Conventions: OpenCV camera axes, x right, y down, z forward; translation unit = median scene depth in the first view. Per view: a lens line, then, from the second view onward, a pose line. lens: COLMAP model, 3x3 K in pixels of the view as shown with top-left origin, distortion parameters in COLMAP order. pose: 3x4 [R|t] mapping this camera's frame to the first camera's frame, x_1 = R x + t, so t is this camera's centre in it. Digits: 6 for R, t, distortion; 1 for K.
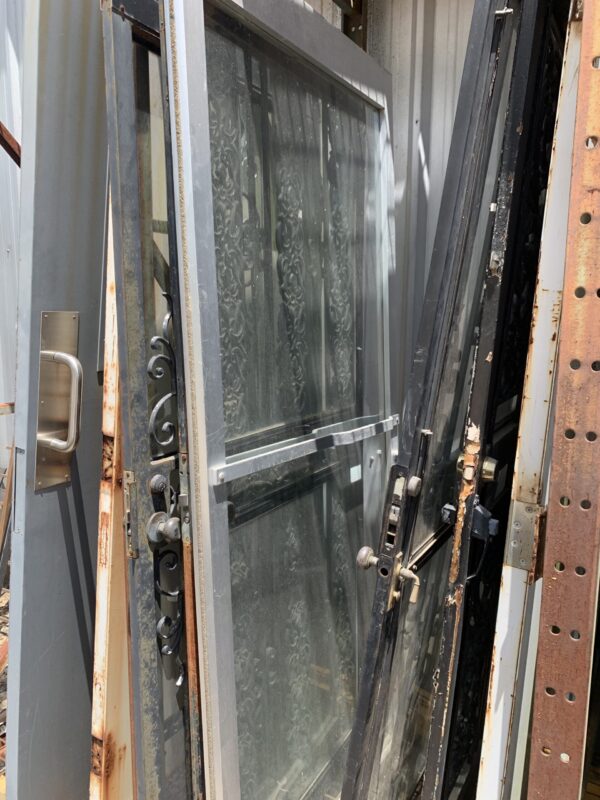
lens RADIAL K [[639.0, 0, 300.0], [0, 639.0, 400.0], [0, 0, 1]] dist [0.006332, -0.006474]
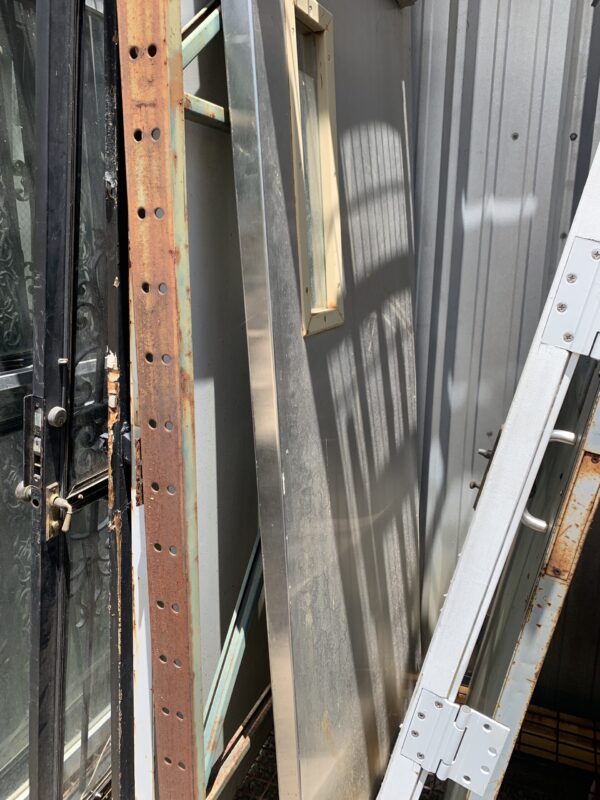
lens RADIAL K [[639.0, 0, 300.0], [0, 639.0, 400.0], [0, 0, 1]] dist [0.006332, -0.006474]
pose [[0.990117, -0.041412, 0.133993, 0.420795], [0.027929, 0.994496, 0.100983, 0.020216], [-0.137437, -0.096242, 0.985824, -0.025932]]
